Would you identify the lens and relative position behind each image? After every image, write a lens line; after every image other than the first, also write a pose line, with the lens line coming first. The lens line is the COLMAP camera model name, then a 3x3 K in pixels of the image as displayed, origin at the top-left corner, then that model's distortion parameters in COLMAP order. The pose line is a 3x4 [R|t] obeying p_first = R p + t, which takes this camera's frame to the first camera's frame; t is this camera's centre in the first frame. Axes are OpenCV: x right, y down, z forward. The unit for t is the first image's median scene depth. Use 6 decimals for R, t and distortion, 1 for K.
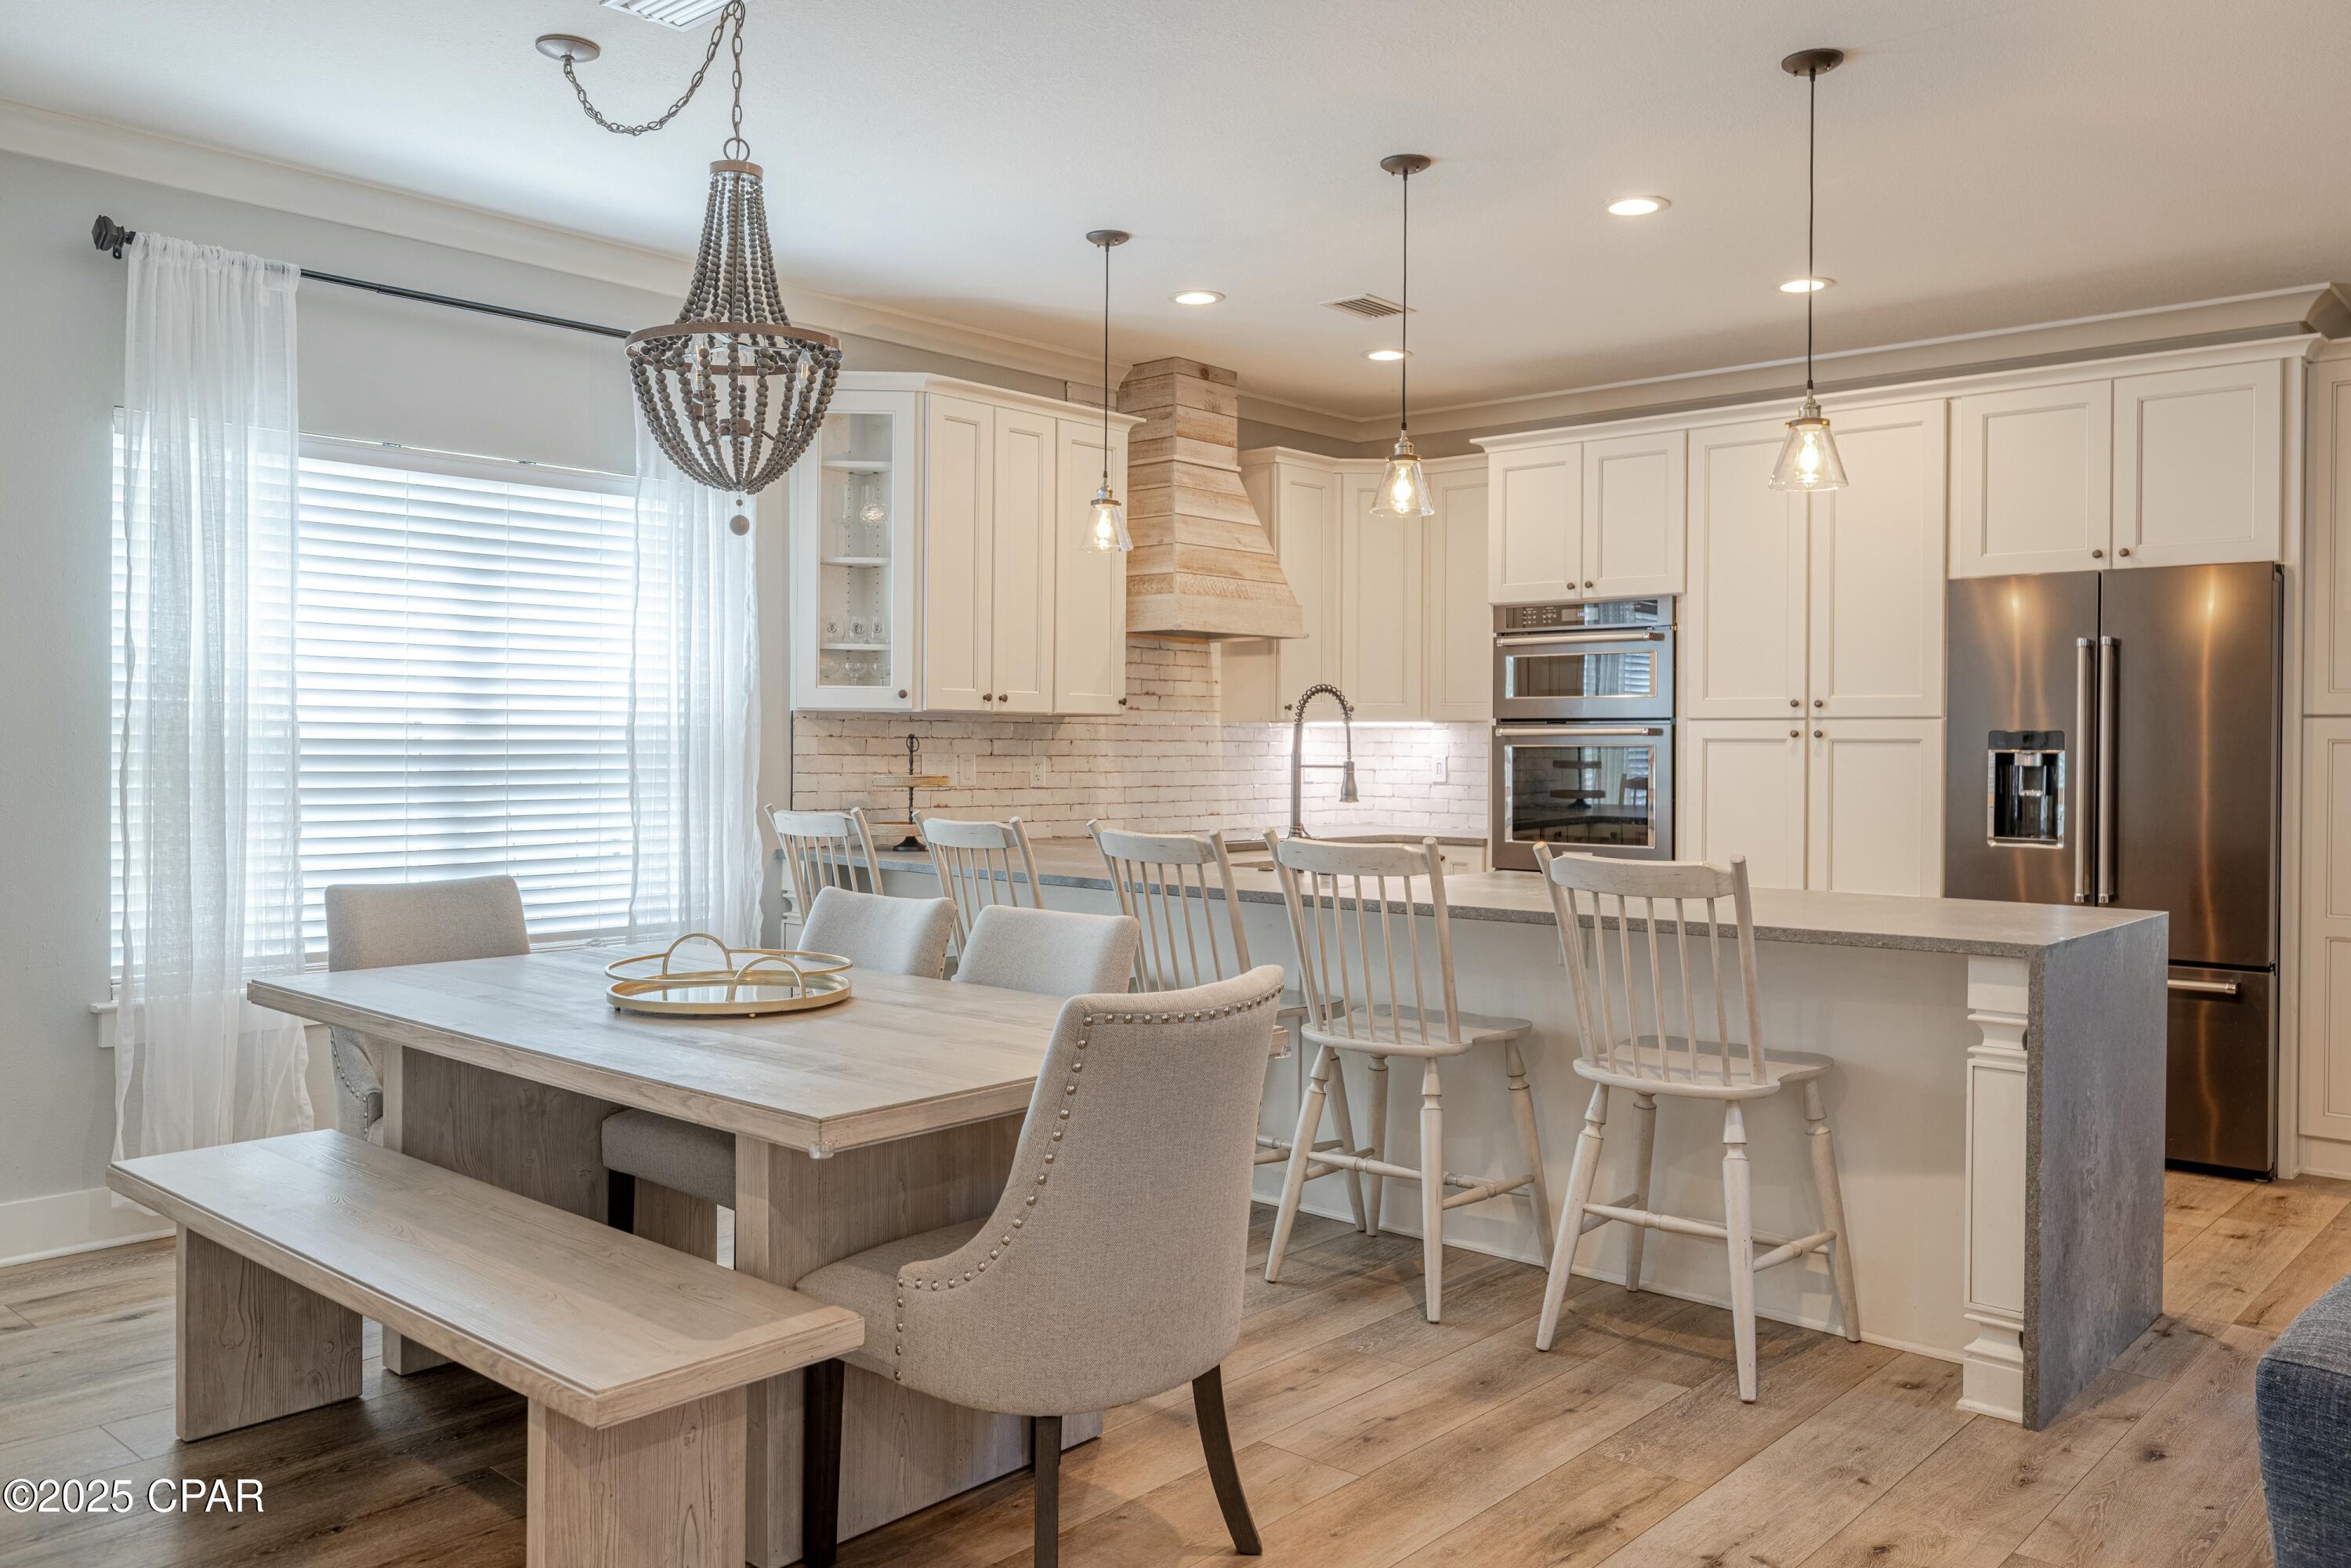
lens RADIAL K [[1800.3, 0, 1137.0], [0, 1800.3, 750.4], [0, 0, 1]] dist [-0.001048, 0.003398]
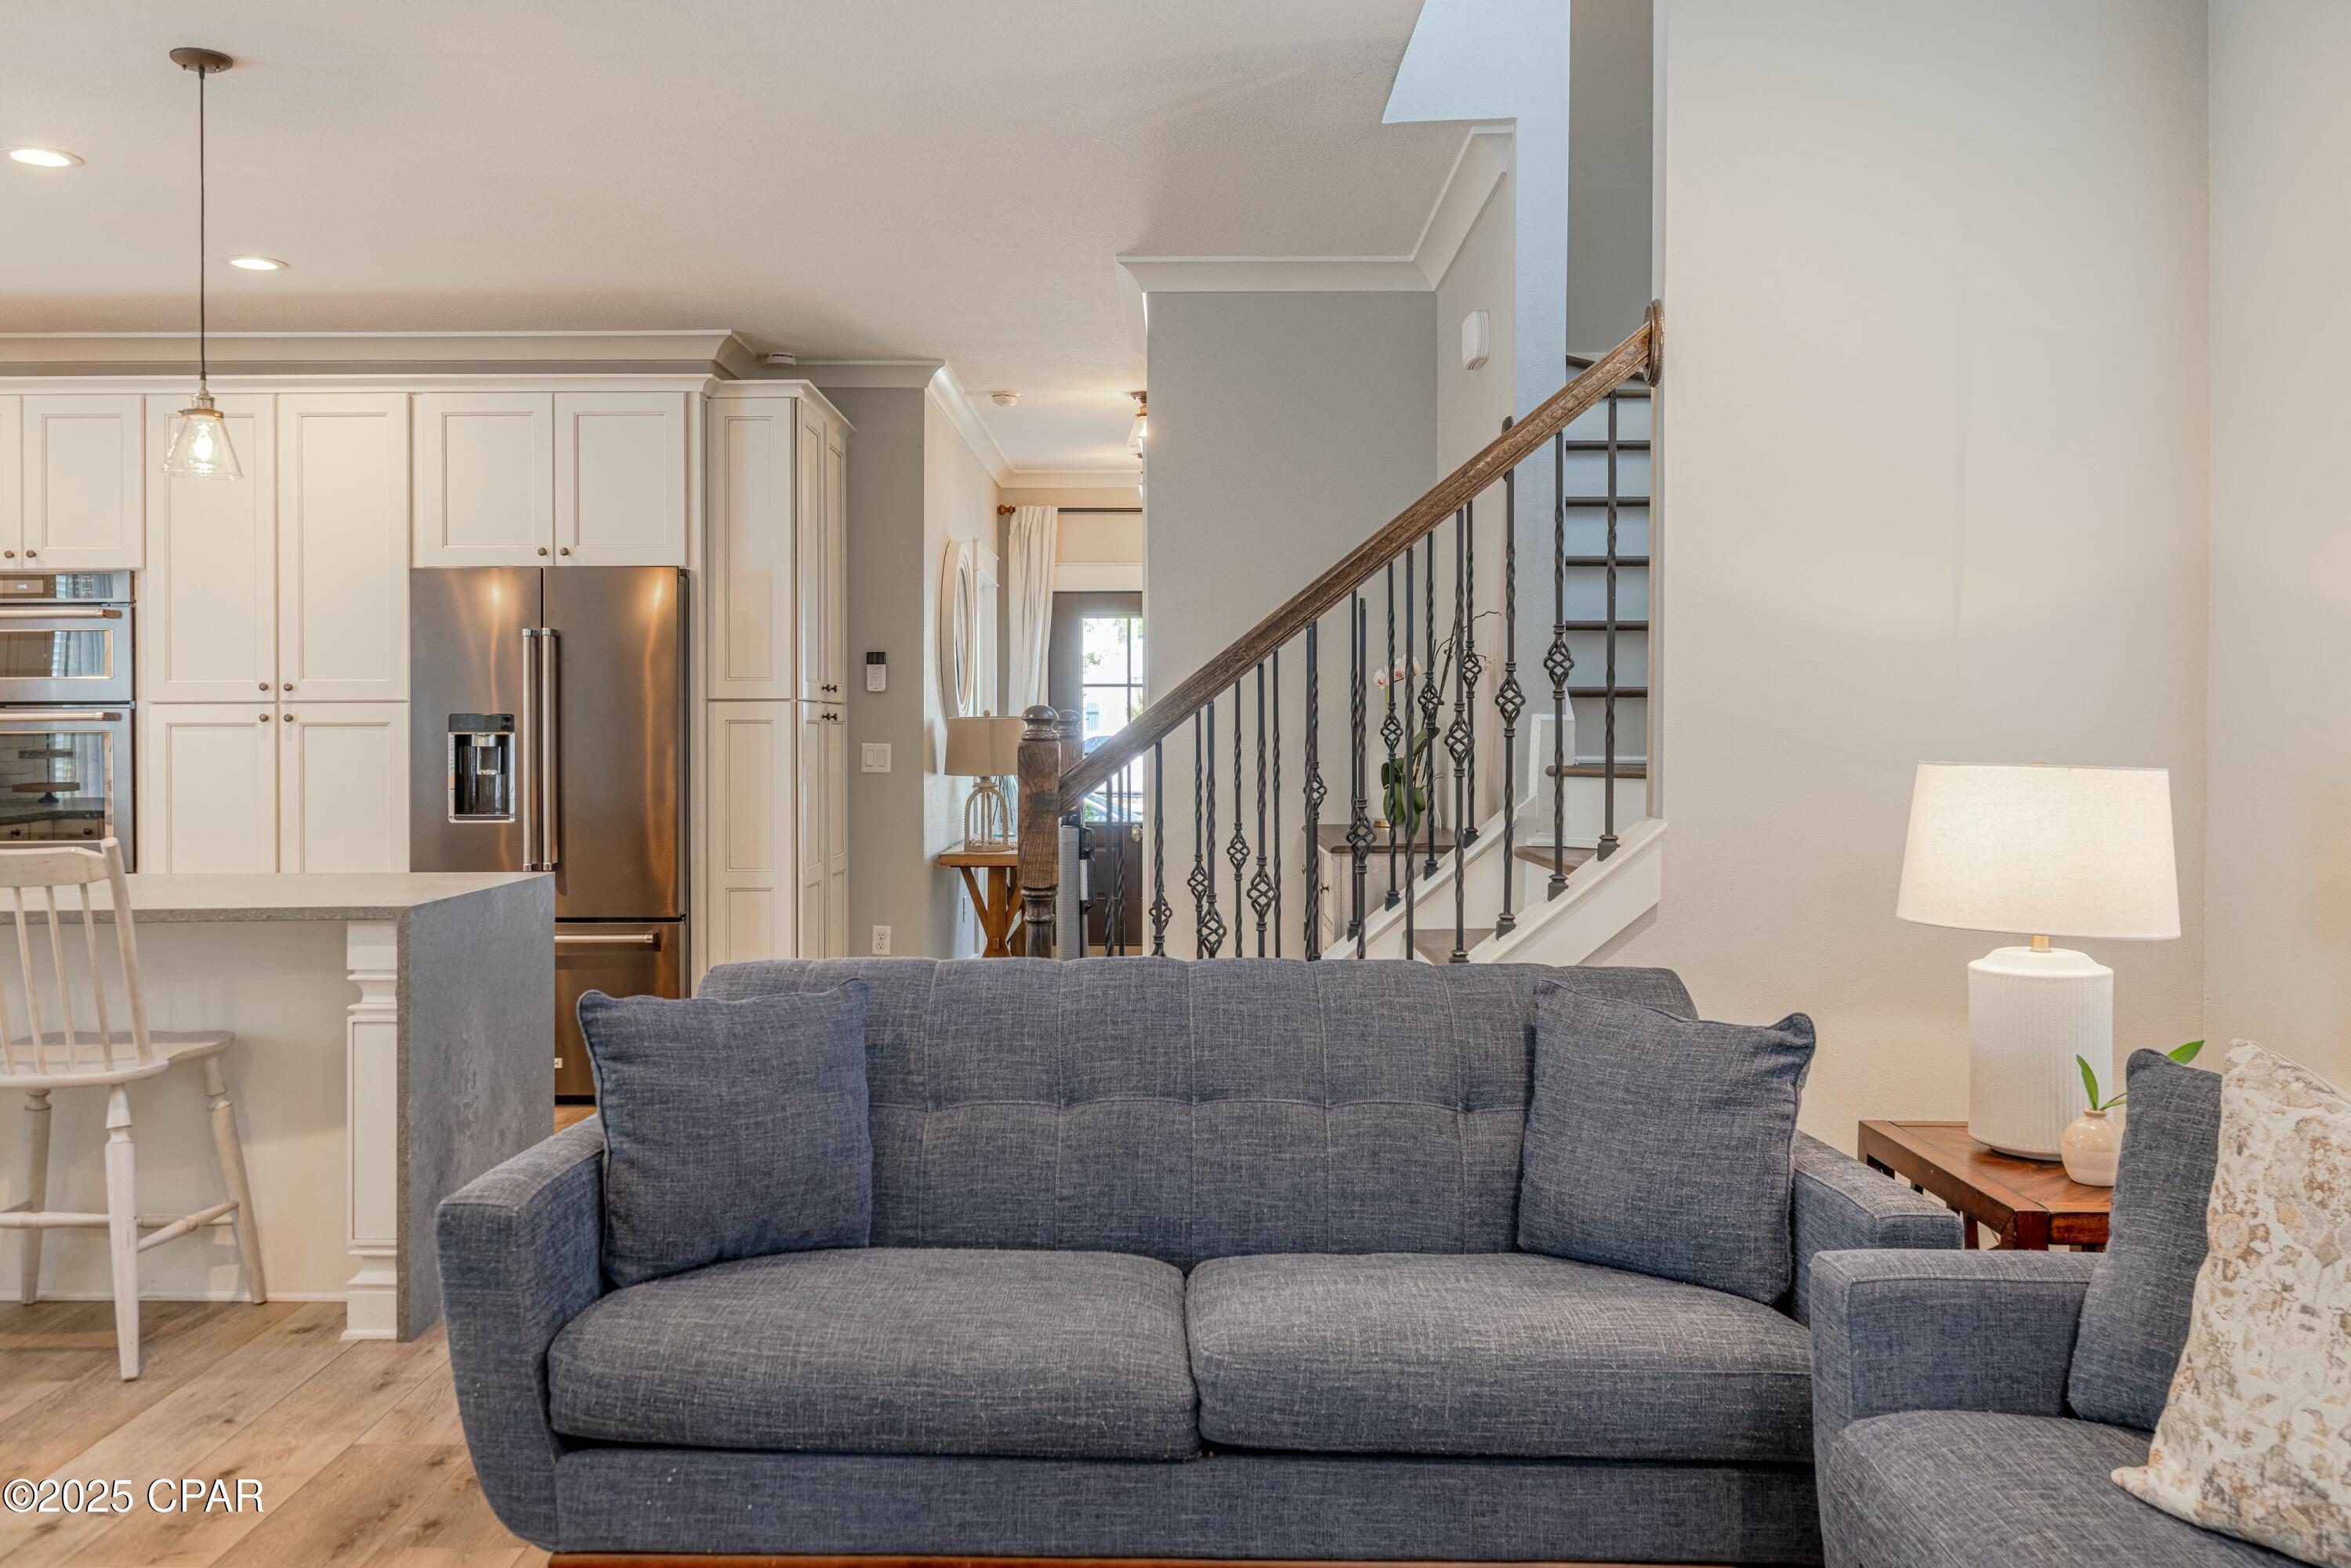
lens RADIAL K [[1929.7, 0, 1168.2], [0, 1929.7, 732.9], [0, 0, 1]] dist [-0.000191, 0.004475]
pose [[0.743230, -0.010528, 0.668953, 0.039296], [0.011055, 0.999933, 0.003455, 0.001192], [-0.668945, 0.004828, 0.743296, -0.151488]]
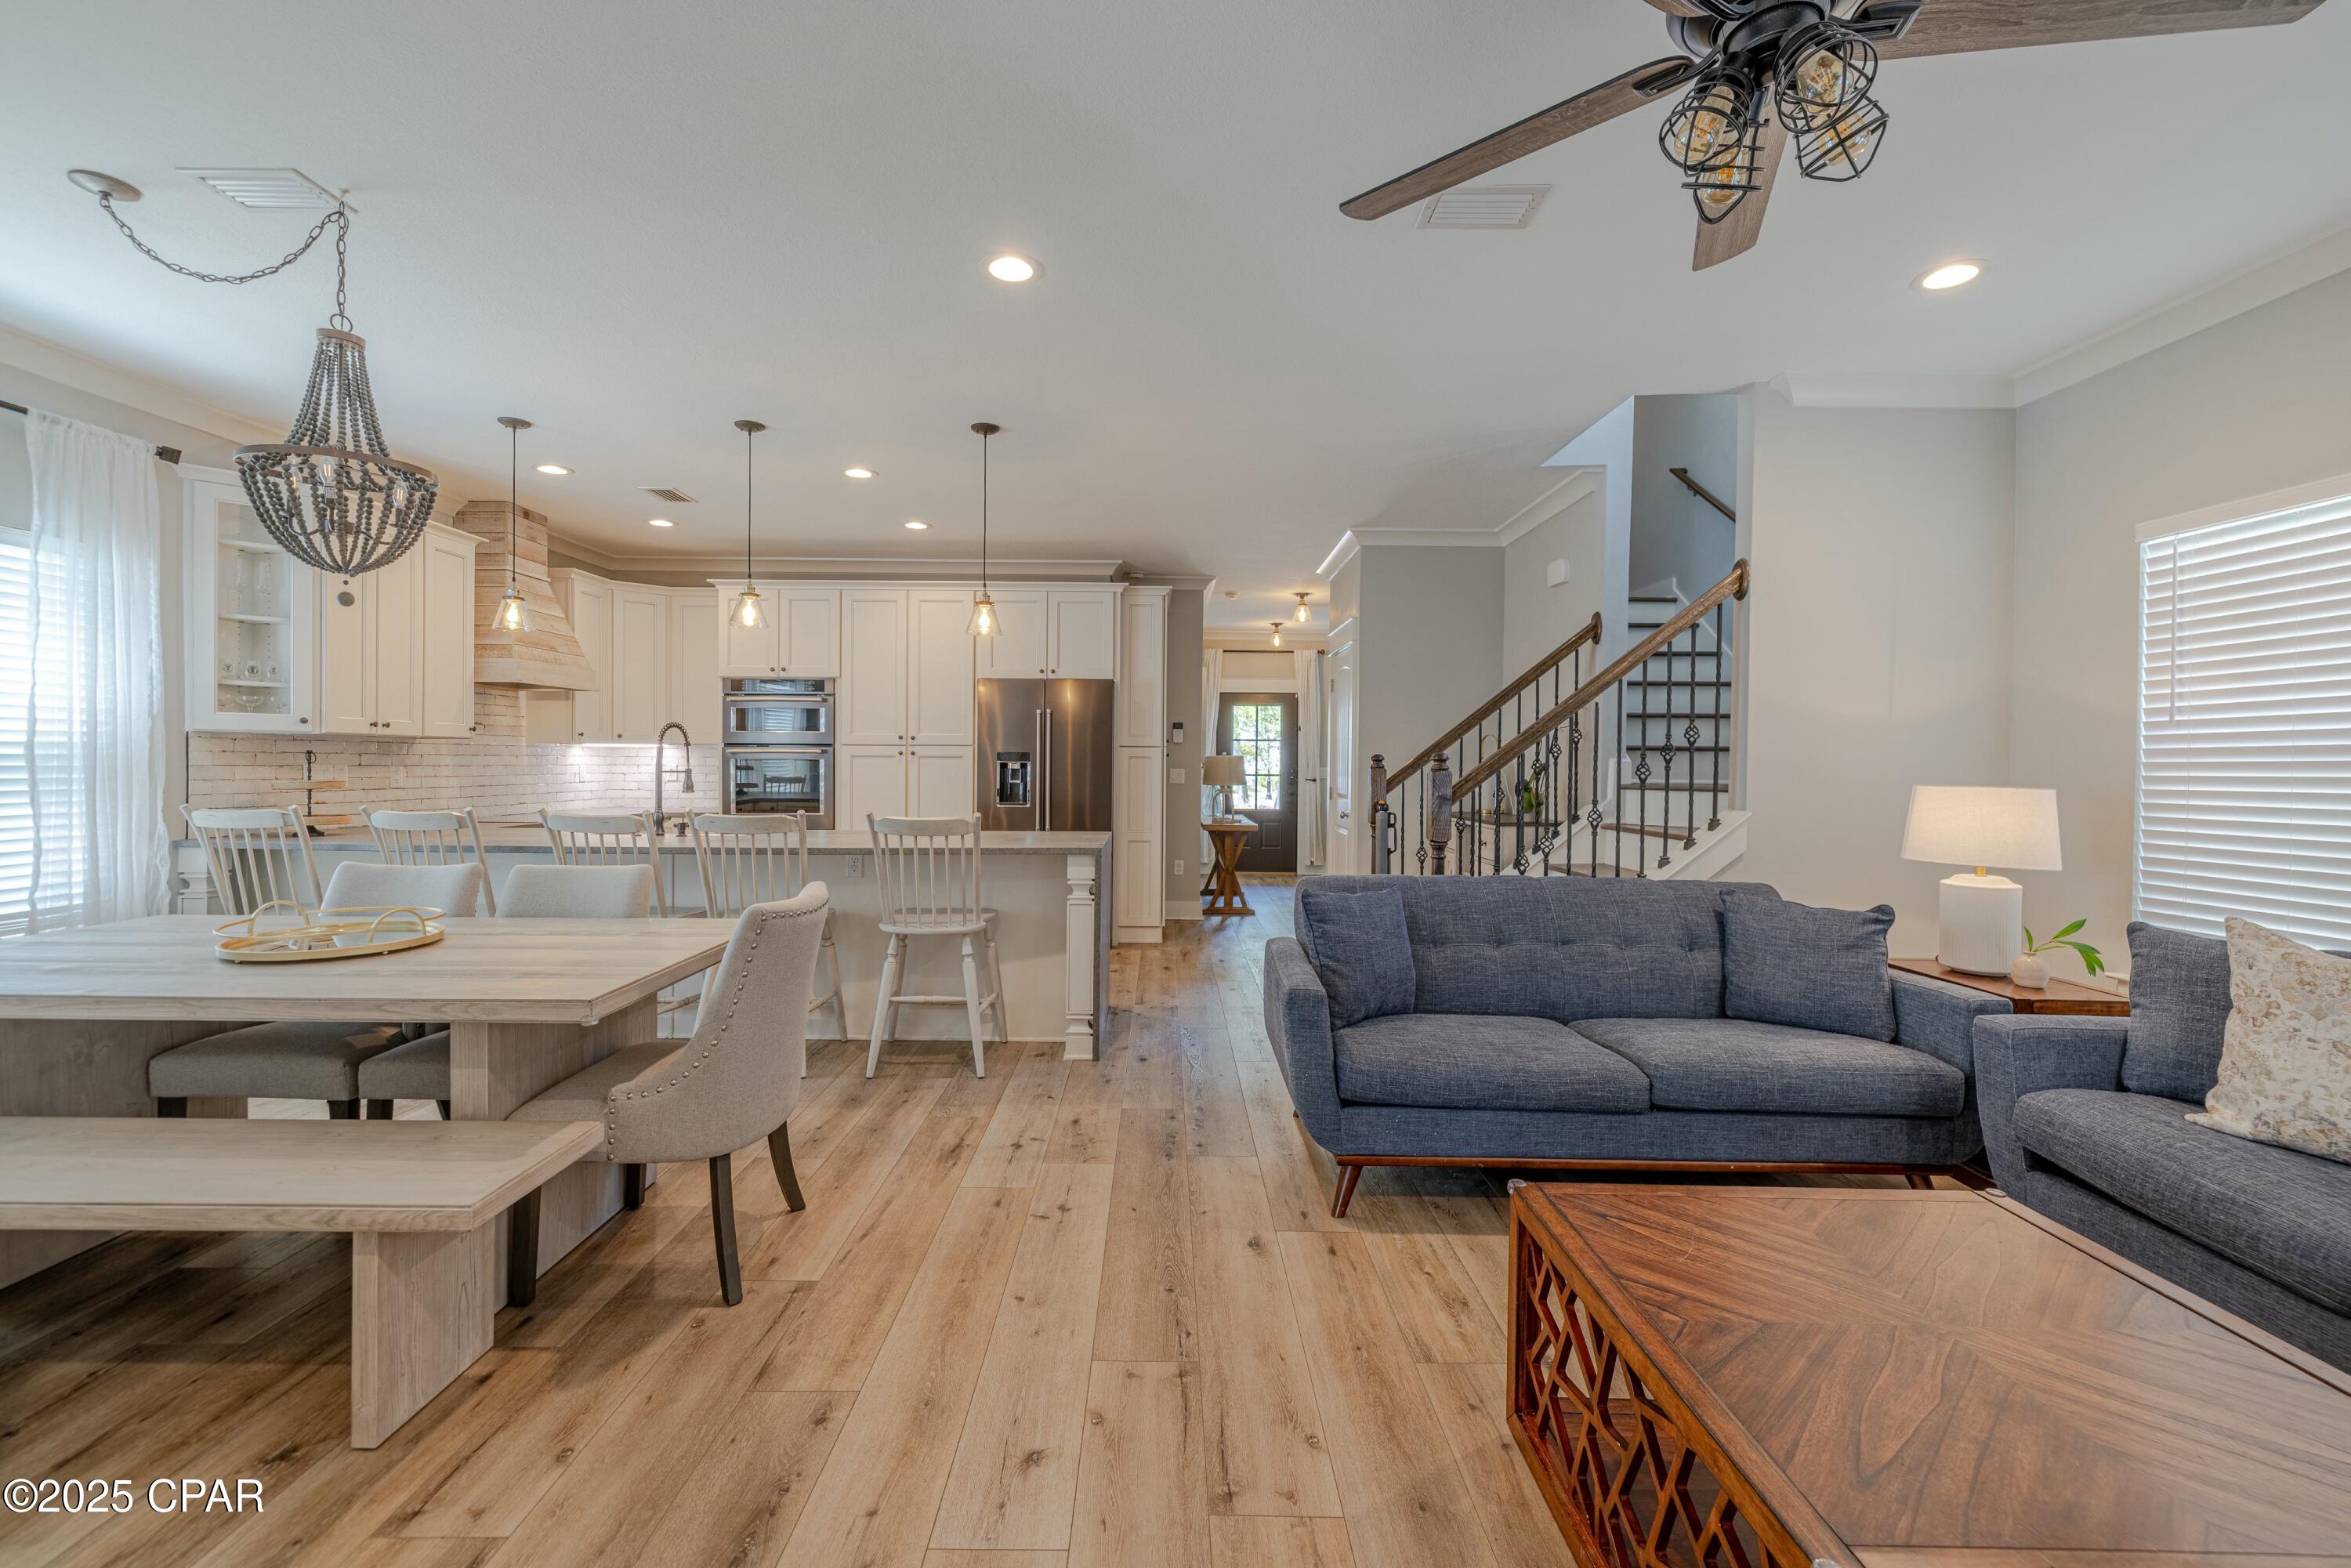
lens RADIAL K [[995.0, 0, 1167.3], [0, 995.0, 769.4], [0, 0, 1]] dist [0.002286, -0.000535]
pose [[0.735578, -0.006650, 0.677407, -0.210170], [0.000435, 0.999956, 0.009344, -0.001703], [-0.677440, -0.006578, 0.735549, 0.013916]]
